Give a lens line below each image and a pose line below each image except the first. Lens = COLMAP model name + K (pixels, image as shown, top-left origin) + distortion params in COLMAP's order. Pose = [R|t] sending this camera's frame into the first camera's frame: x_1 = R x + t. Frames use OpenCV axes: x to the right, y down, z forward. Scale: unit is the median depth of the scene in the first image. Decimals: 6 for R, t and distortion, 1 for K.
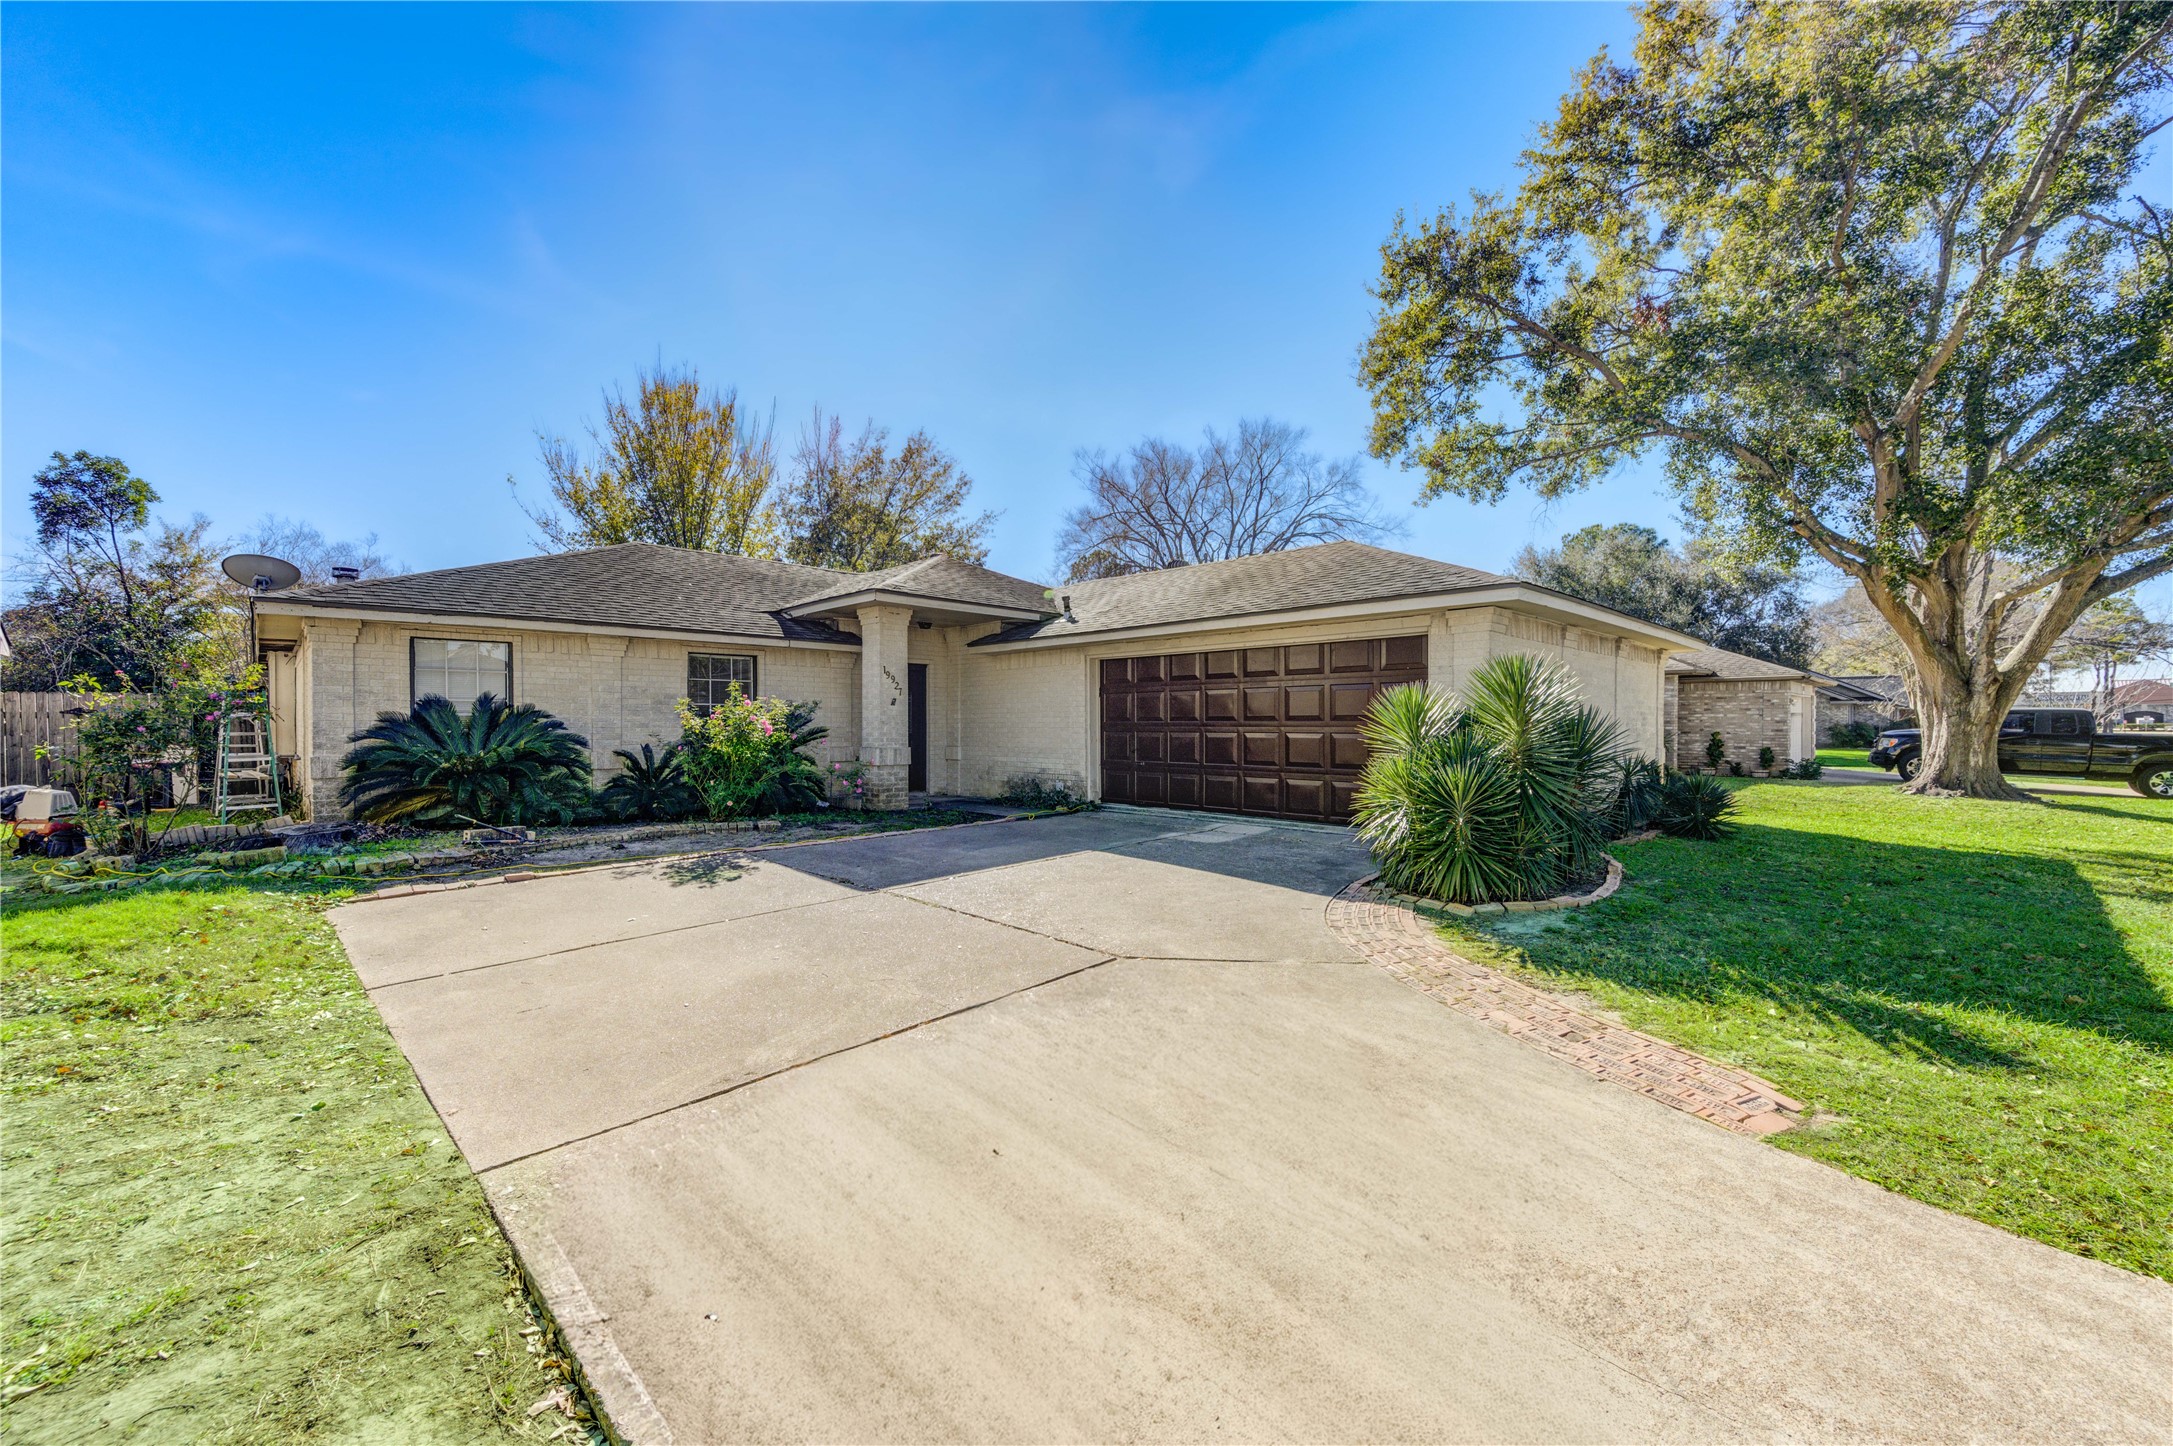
lens RADIAL K [[849.6, 0, 1093.0], [0, 849.6, 731.0], [0, 0, 1]] dist [0.000167, 0.000164]
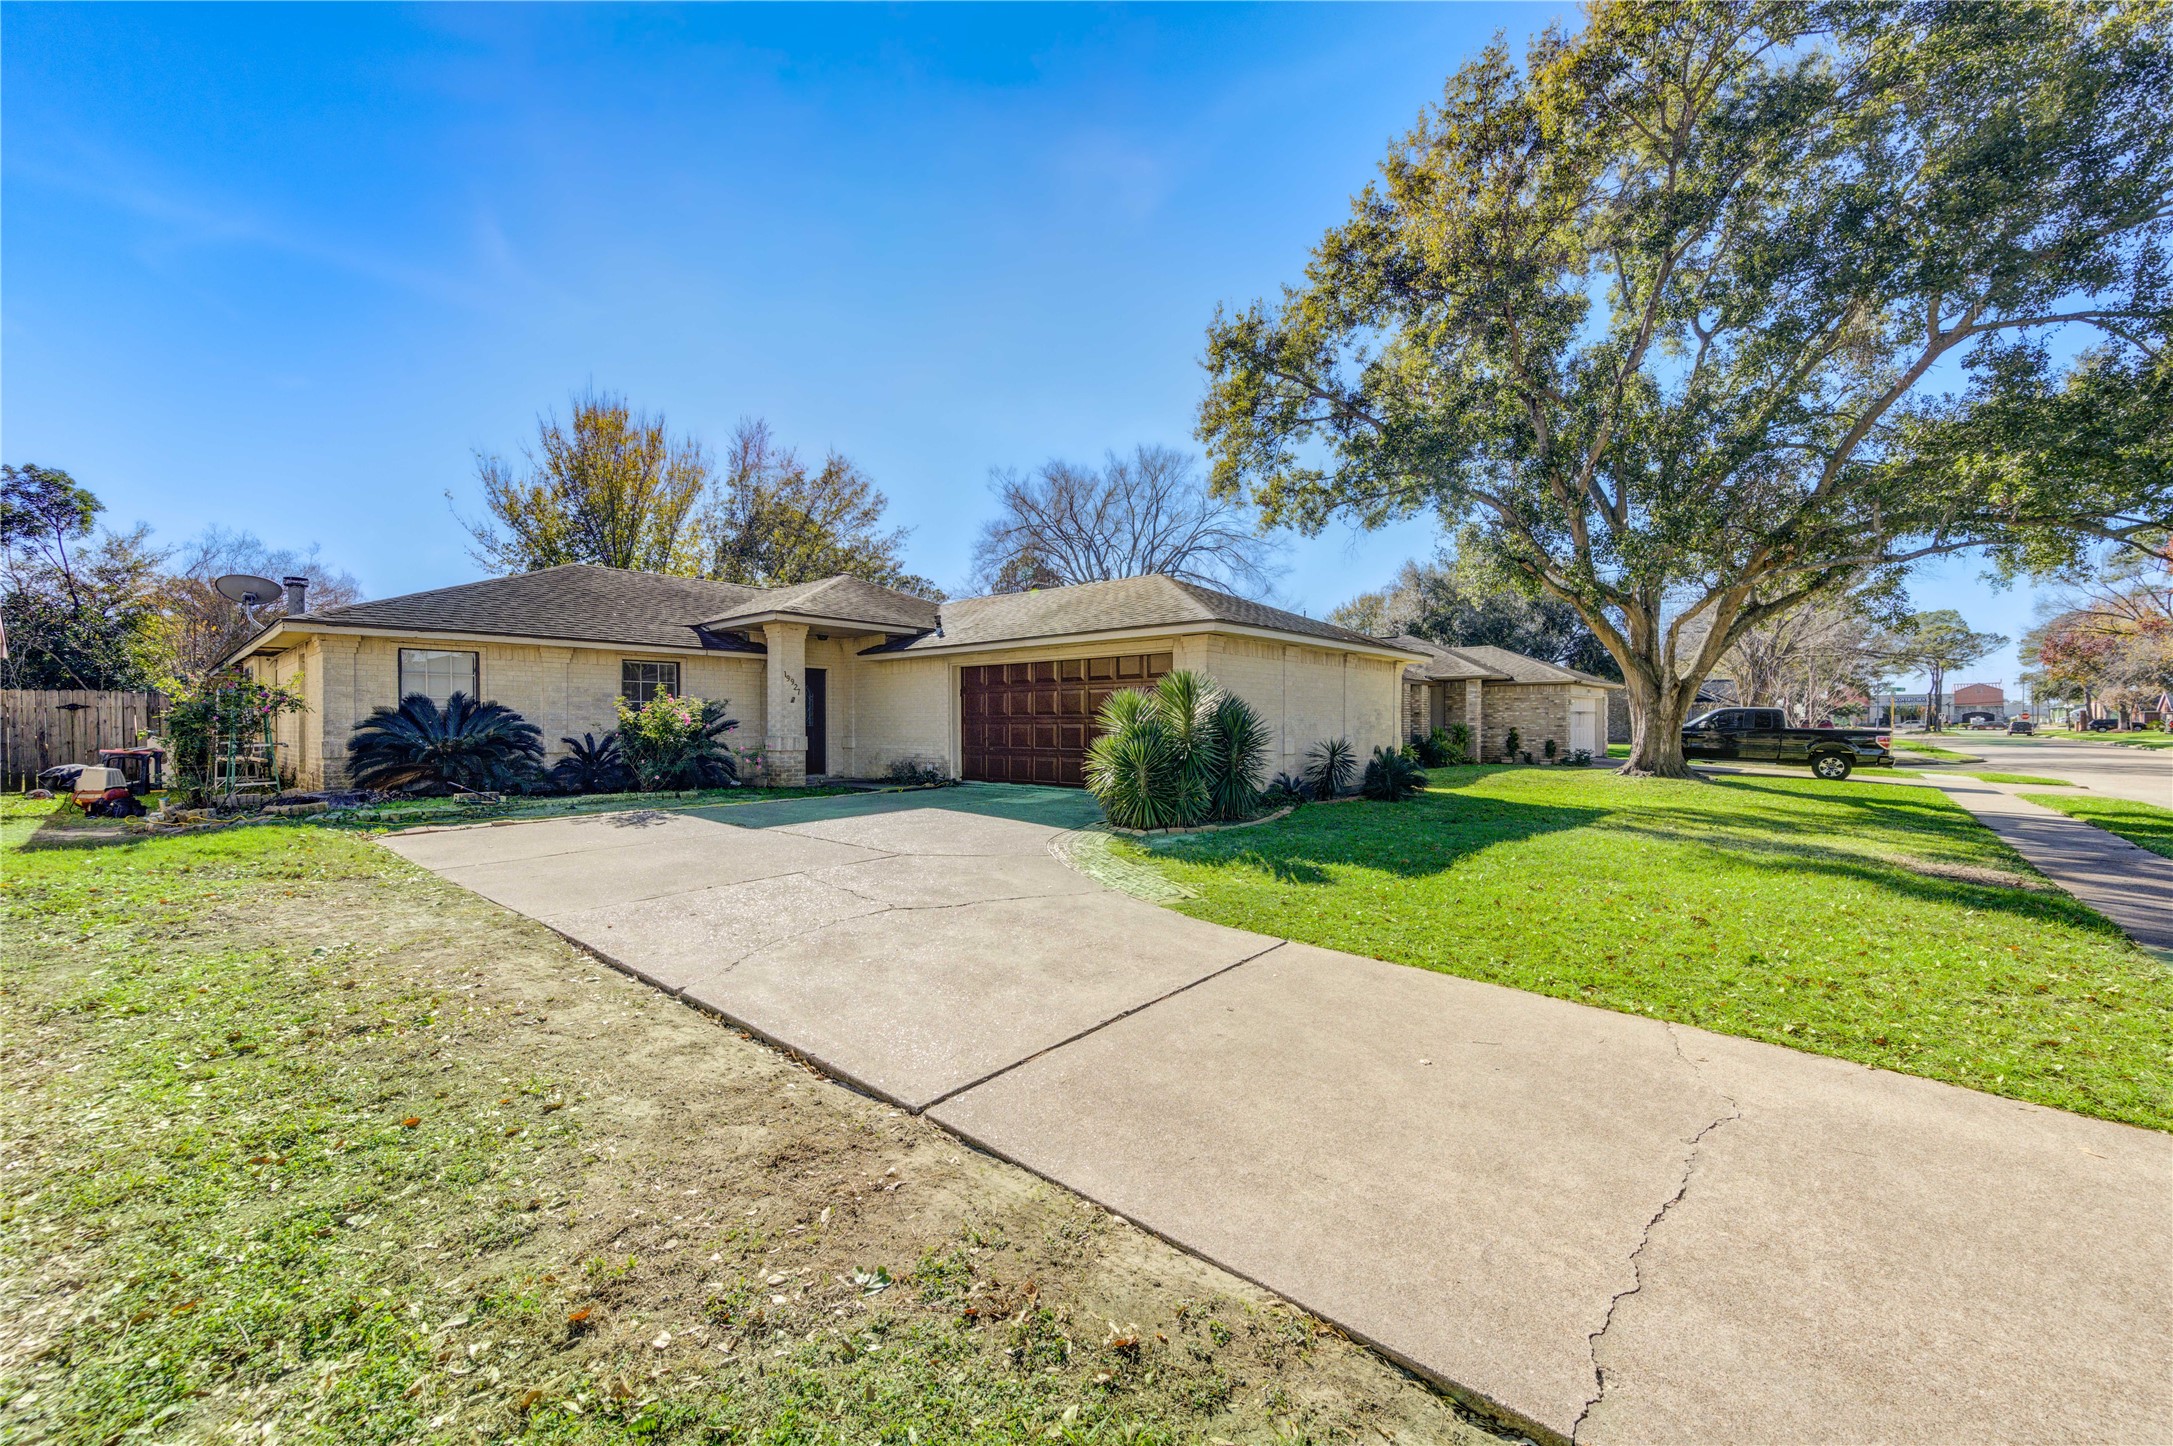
lens RADIAL K [[849.6, 0, 1093.0], [0, 849.6, 731.0], [0, 0, 1]] dist [0.000167, 0.000164]
pose [[0.997653, -0.000404, 0.068464, 0.100810], [0.000407, 1.000000, -0.000032, 0.009711], [-0.068464, 0.000060, 0.997654, -0.231534]]
